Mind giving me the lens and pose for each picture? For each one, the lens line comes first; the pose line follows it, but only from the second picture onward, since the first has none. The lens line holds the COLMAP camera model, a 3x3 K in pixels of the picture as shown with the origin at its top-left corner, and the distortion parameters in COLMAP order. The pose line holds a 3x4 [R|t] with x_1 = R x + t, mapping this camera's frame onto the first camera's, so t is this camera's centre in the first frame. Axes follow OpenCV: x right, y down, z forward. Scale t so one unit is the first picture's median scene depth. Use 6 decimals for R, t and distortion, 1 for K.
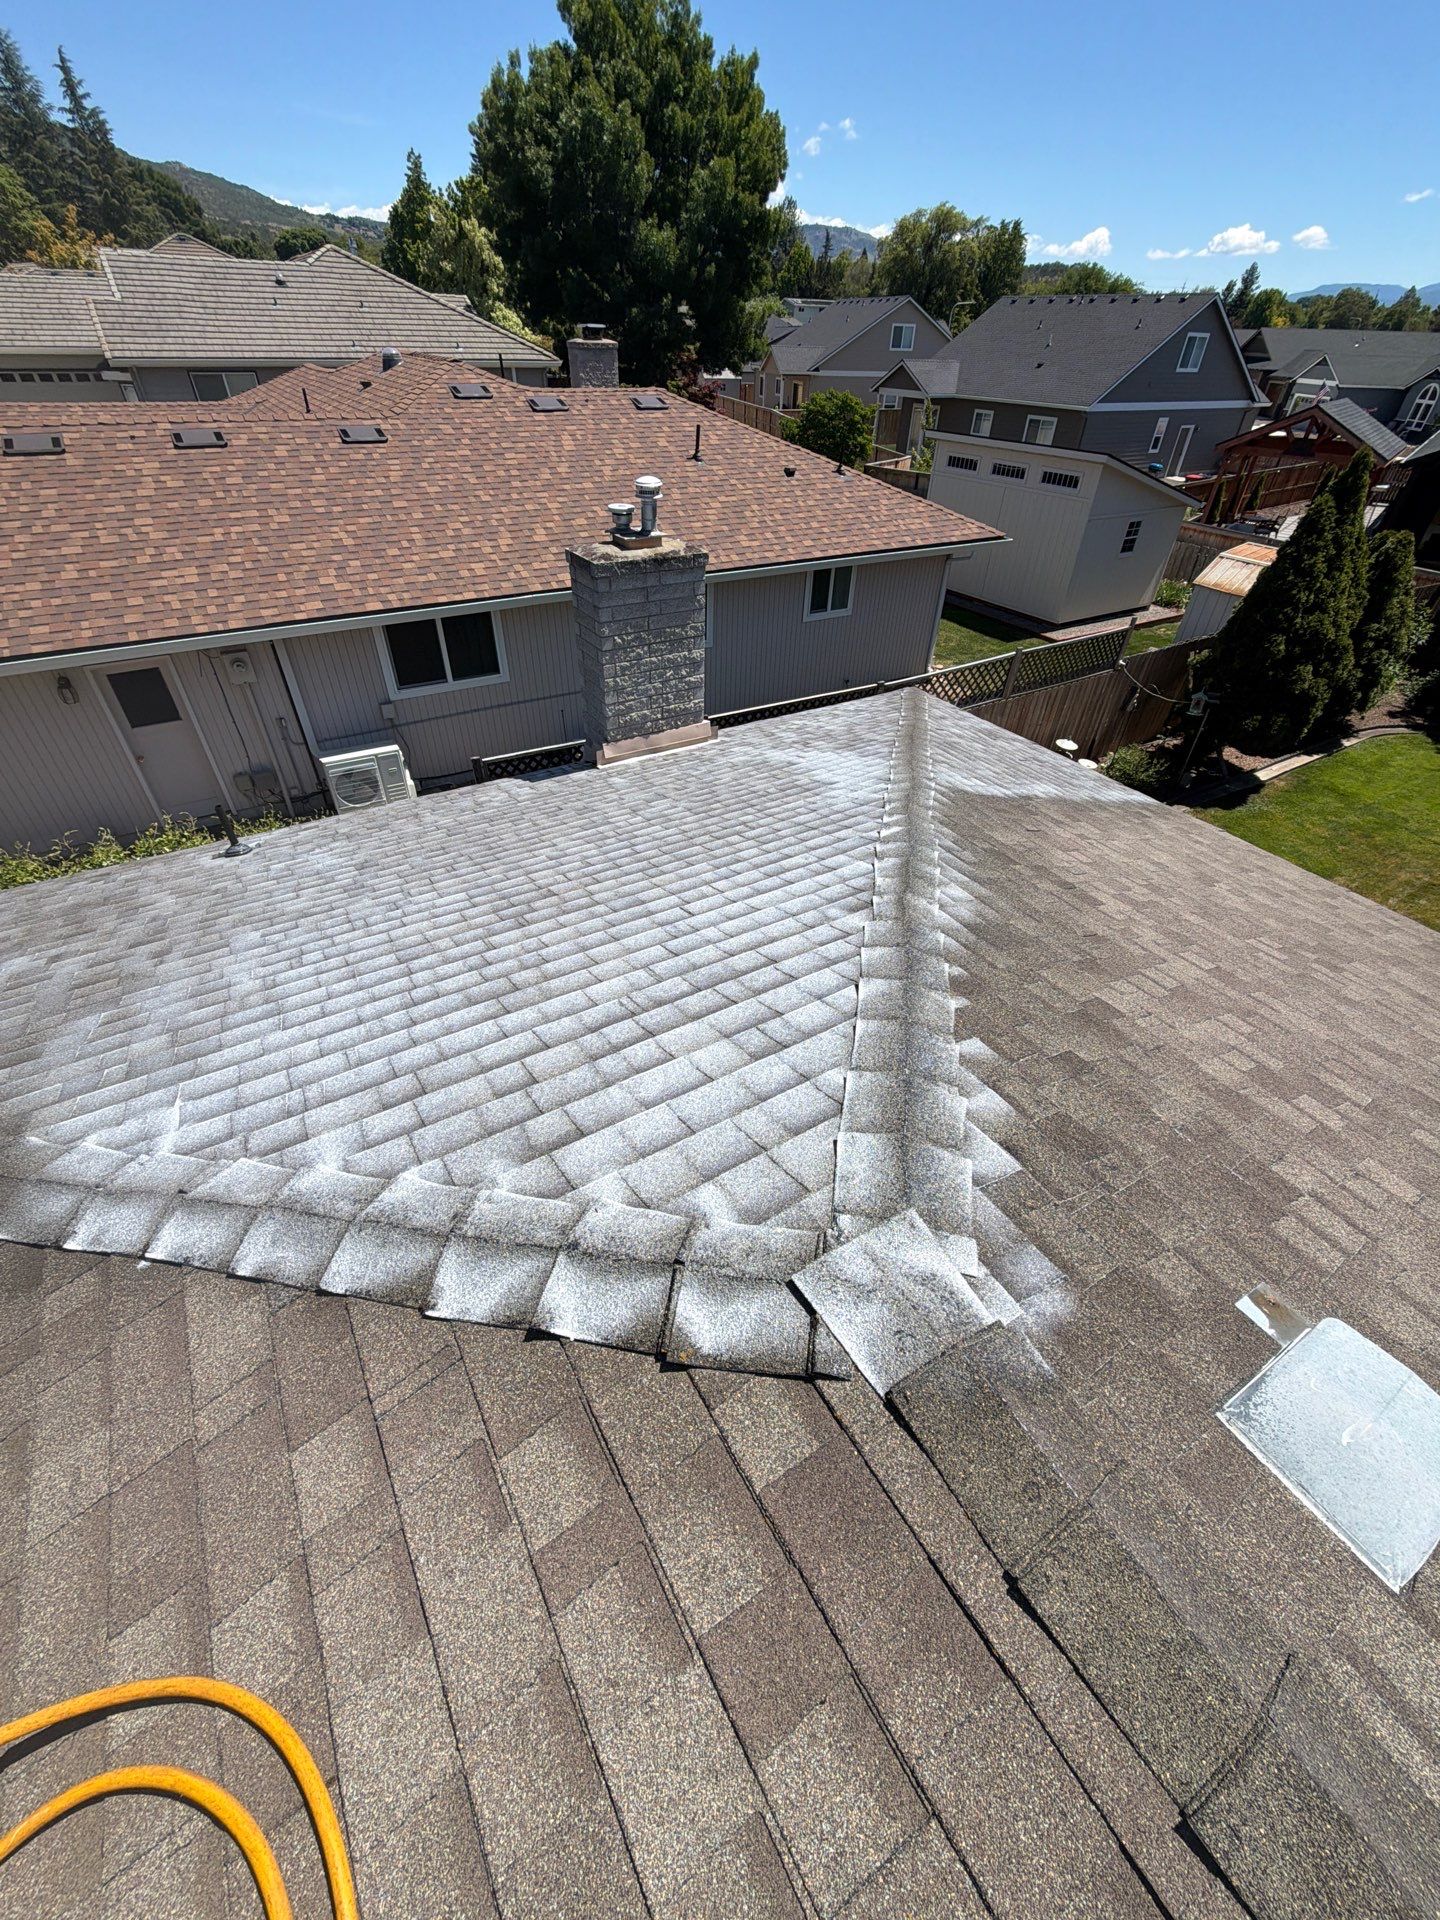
lens RADIAL K [[754.4, 0, 722.0], [0, 754.4, 966.4], [0, 0, 1]] dist [-0.002759, 0.000269]
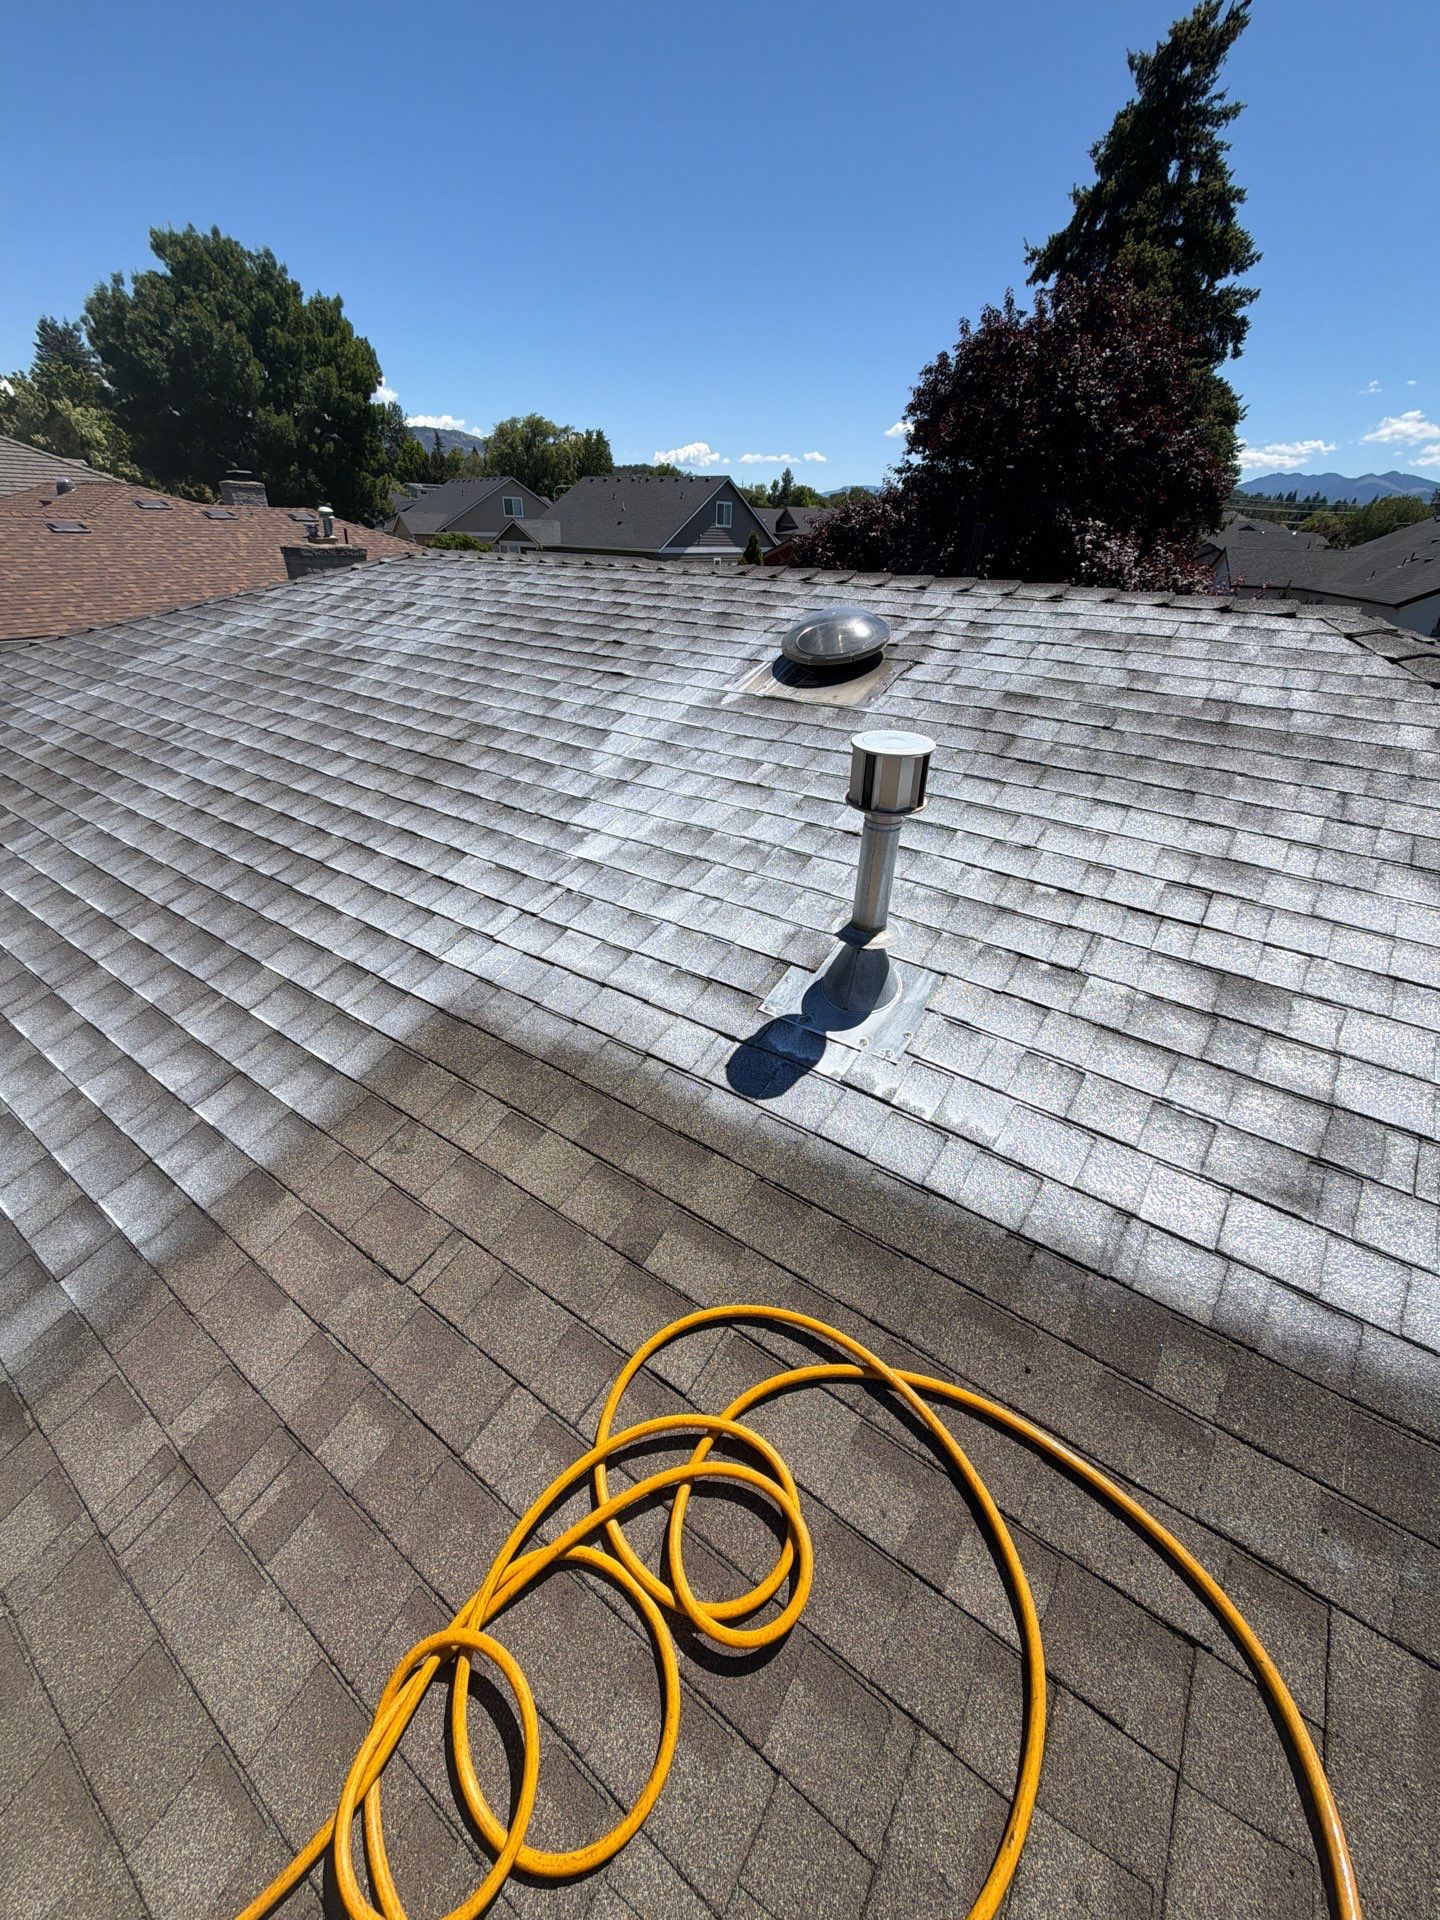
lens RADIAL K [[765.0, 0, 718.2], [0, 765.0, 963.0], [0, 0, 1]] dist [-0.001182, -0.000007]
pose [[0.922850, -0.186451, 0.337021, -0.019490], [0.241095, 0.962030, -0.127953, 0.400876], [-0.300367, 0.199336, 0.932762, -0.369103]]
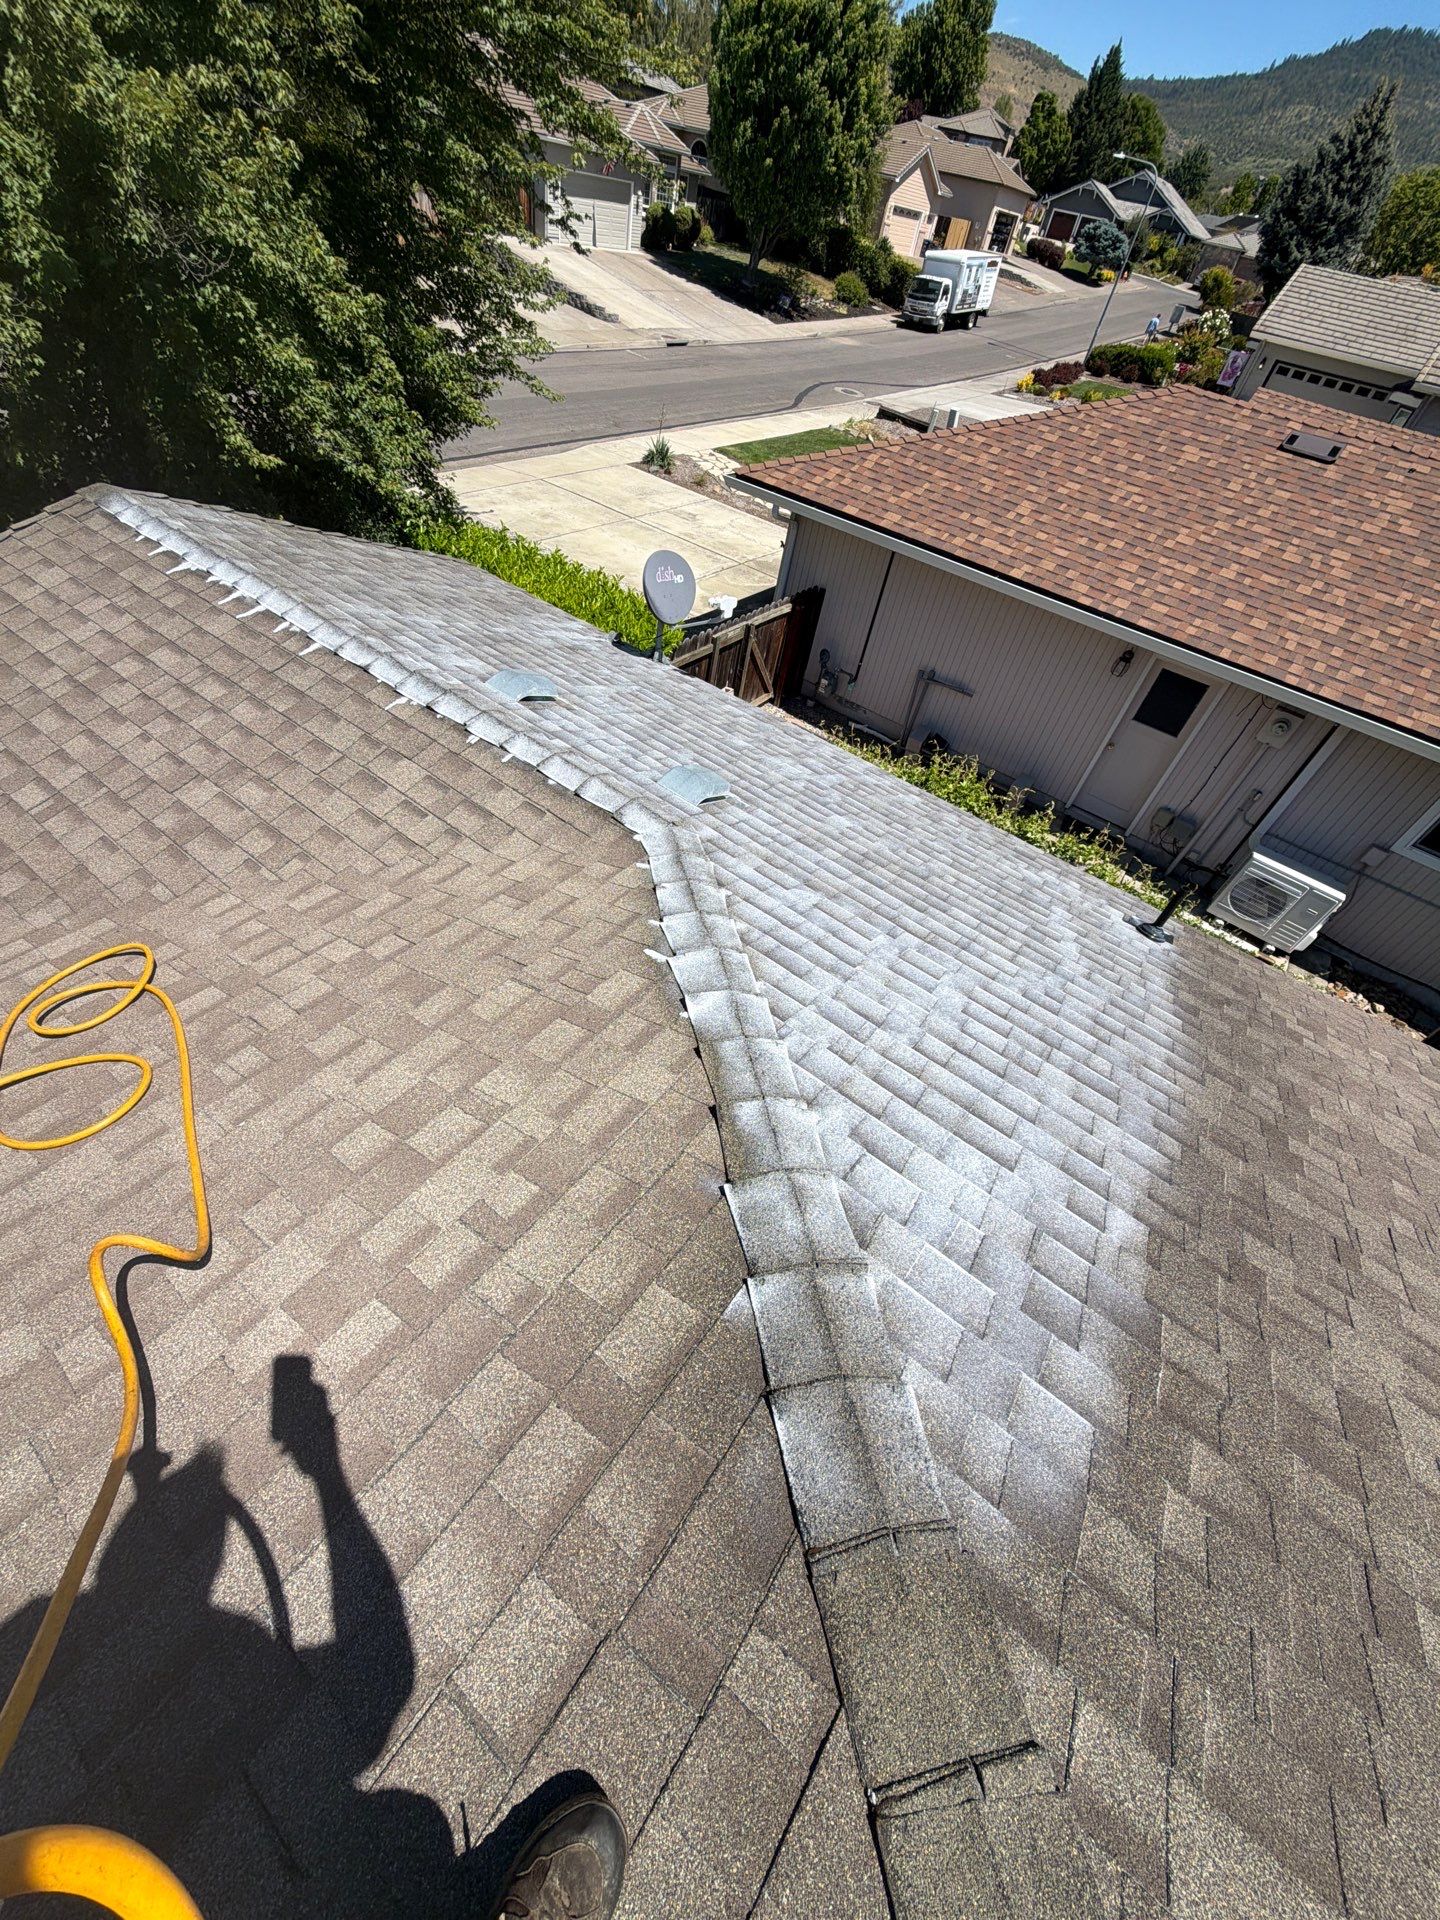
lens RADIAL K [[760.4, 0, 720.5], [0, 760.4, 963.2], [0, 0, 1]] dist [-0.000506, 0.000135]
pose [[0.381185, 0.691369, -0.613765, -0.111735], [-0.702908, 0.647971, 0.293351, -0.015659], [0.600515, 0.319599, 0.732965, 0.033749]]
